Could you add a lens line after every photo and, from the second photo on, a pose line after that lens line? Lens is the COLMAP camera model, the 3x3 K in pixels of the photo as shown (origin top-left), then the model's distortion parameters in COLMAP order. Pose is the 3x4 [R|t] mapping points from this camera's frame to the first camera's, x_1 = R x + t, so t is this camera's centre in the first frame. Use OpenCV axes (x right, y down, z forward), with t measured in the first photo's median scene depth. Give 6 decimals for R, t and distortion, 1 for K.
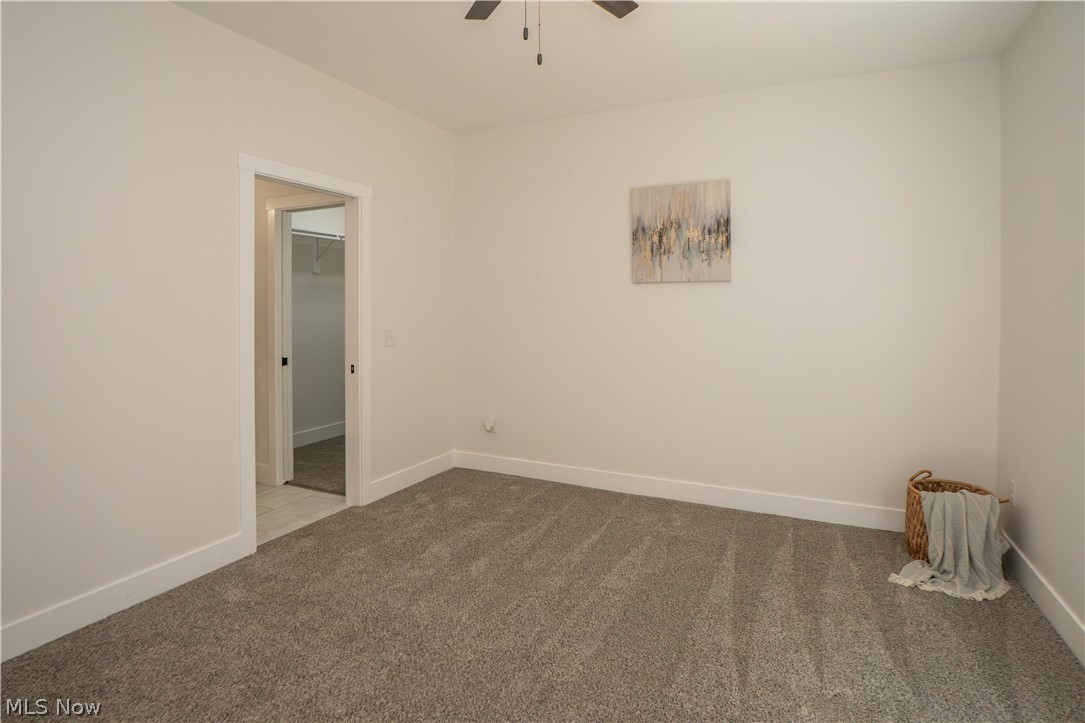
lens RADIAL K [[558.3, 0, 594.2], [0, 558.3, 328.0], [0, 0, 1]] dist [-0.030100, 0.000724]
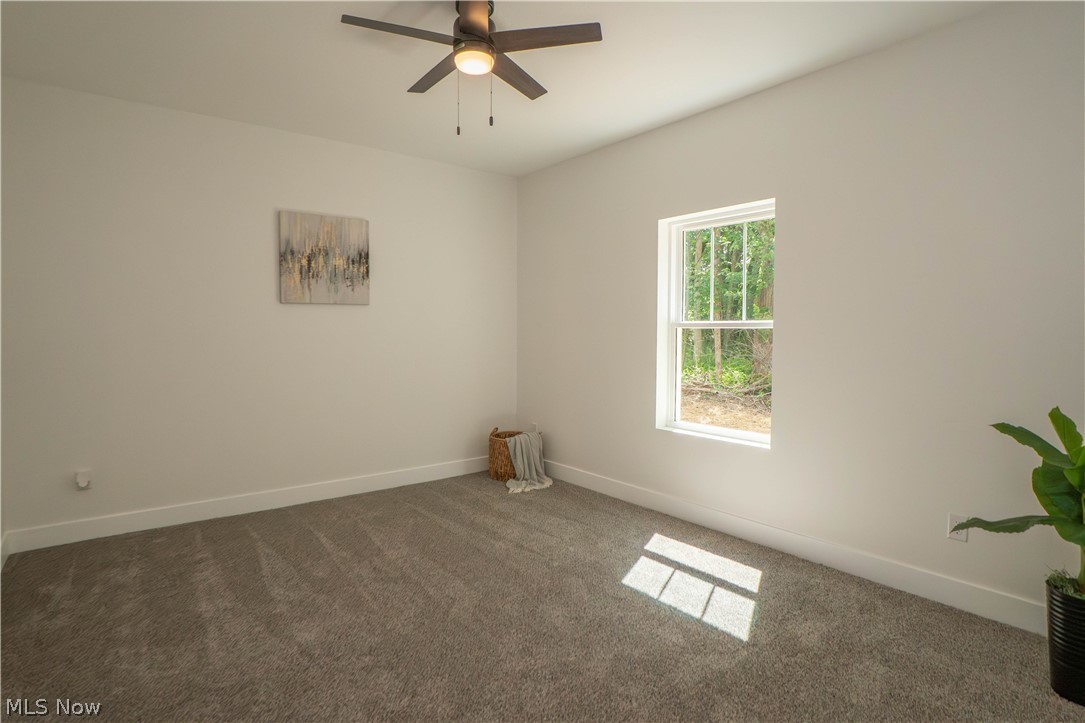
lens RADIAL K [[547.3, 0, 530.3], [0, 547.3, 367.6], [0, 0, 1]] dist [-0.037455, 0.000950]
pose [[0.479412, -0.069951, 0.874797, -0.626302], [0.026748, 0.997520, 0.065106, -0.015816], [-0.877182, -0.007814, 0.480094, 0.123331]]
